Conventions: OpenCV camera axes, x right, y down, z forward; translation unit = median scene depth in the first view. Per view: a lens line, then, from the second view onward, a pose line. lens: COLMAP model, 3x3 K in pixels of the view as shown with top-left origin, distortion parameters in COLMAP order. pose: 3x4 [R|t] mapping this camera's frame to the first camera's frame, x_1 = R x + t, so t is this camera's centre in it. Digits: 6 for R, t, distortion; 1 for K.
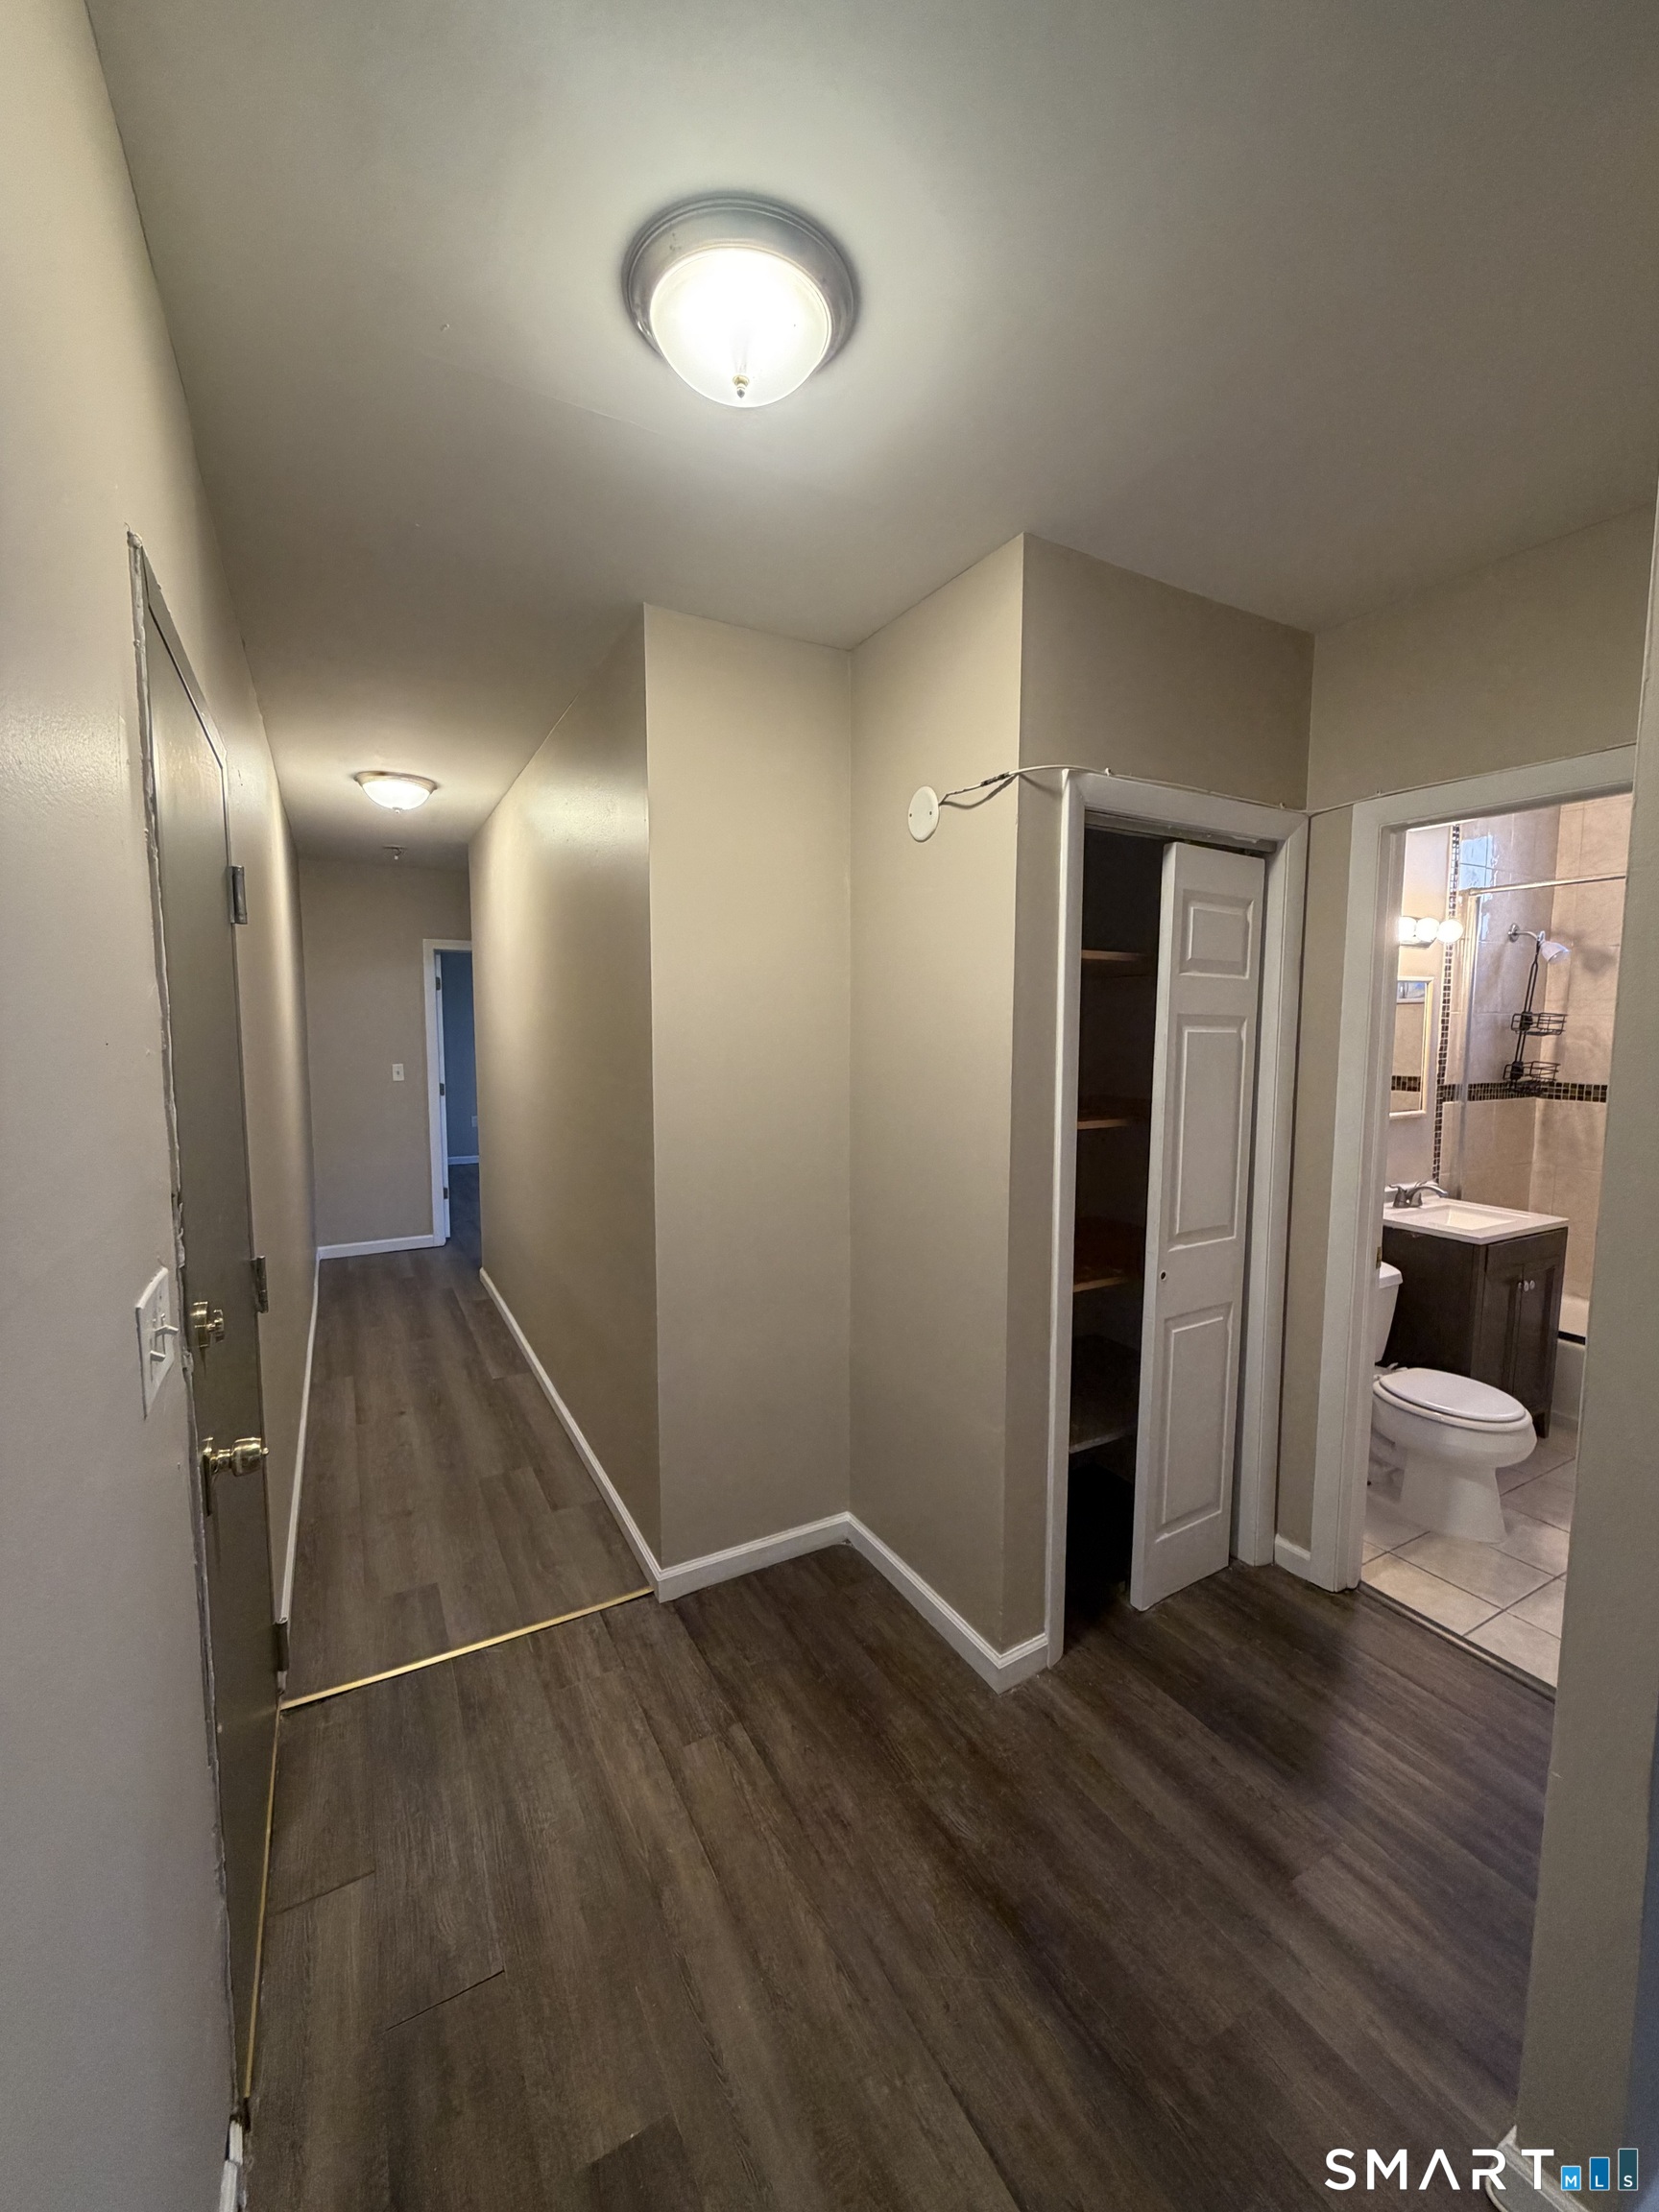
lens RADIAL K [[879.3, 0, 816.8], [0, 879.3, 1112.8], [0, 0, 1]] dist [-0.007043, 0.001523]
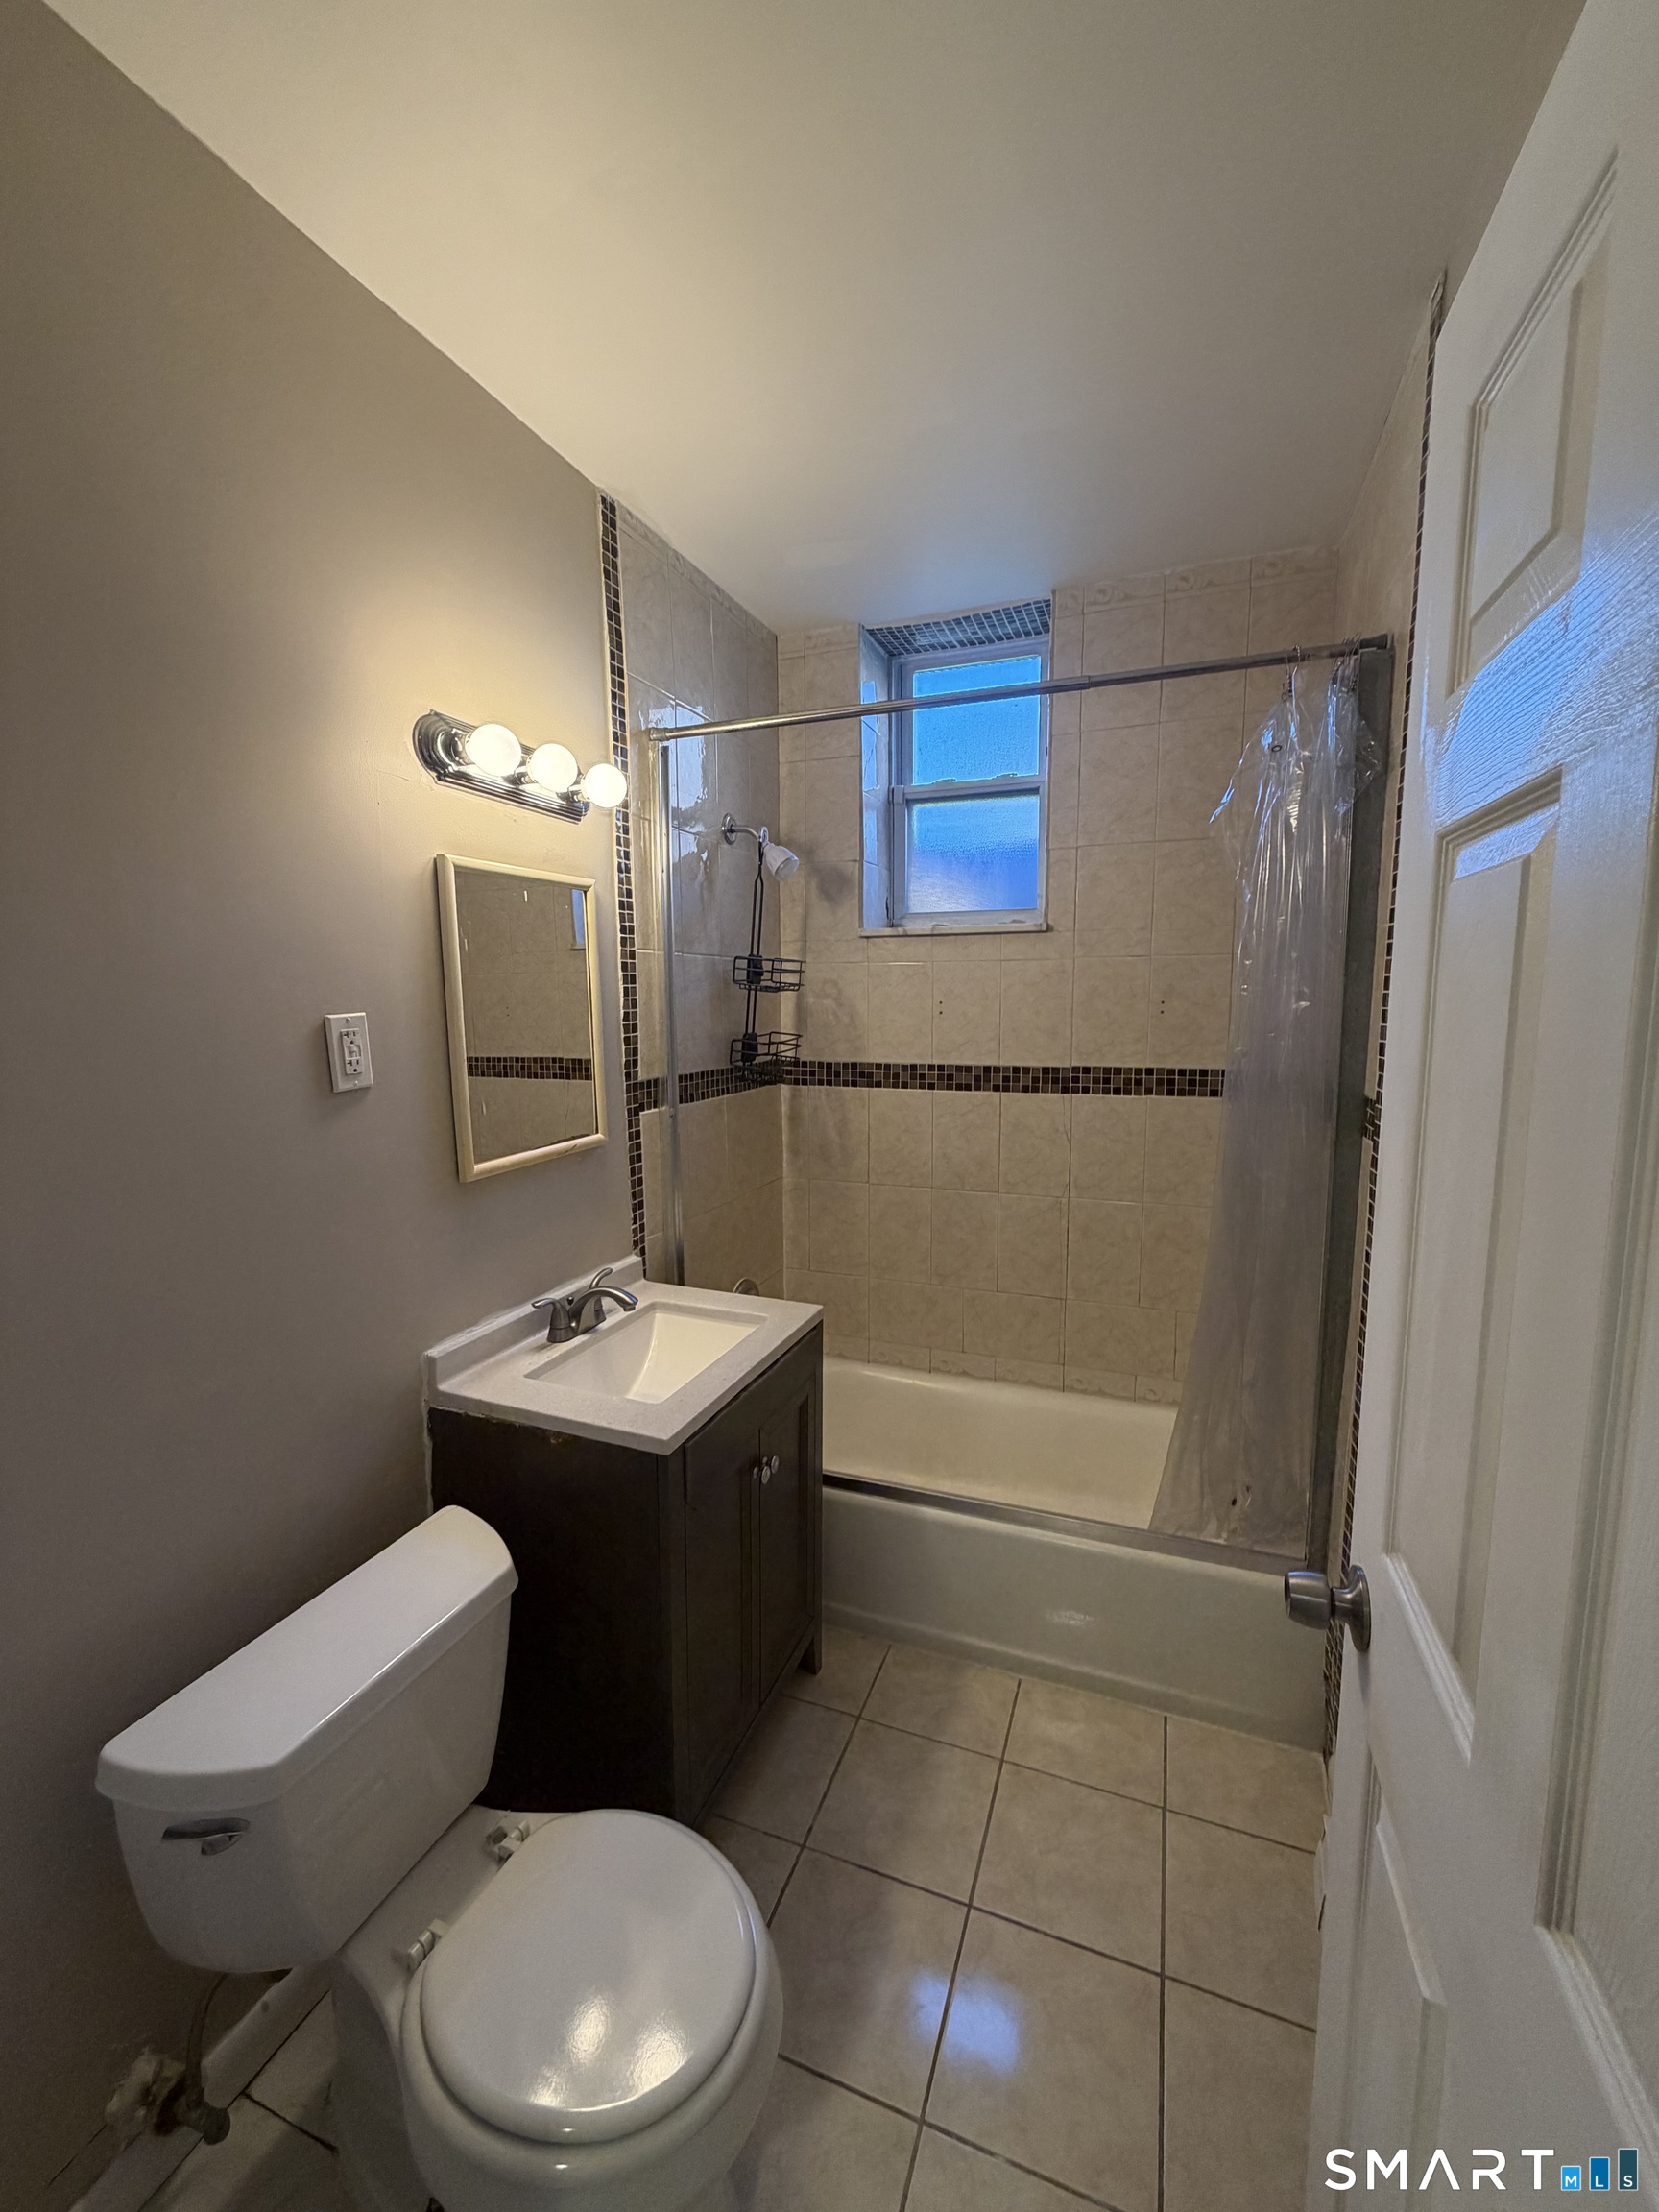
lens RADIAL K [[879.3, 0, 832.4], [0, 879.3, 1106.4], [0, 0, 1]] dist [-0.007043, 0.001523]
pose [[0.760010, -0.087032, 0.644058, 0.431119], [0.067065, 0.996205, 0.055480, -0.037233], [-0.646442, 0.001029, 0.762962, 0.474324]]
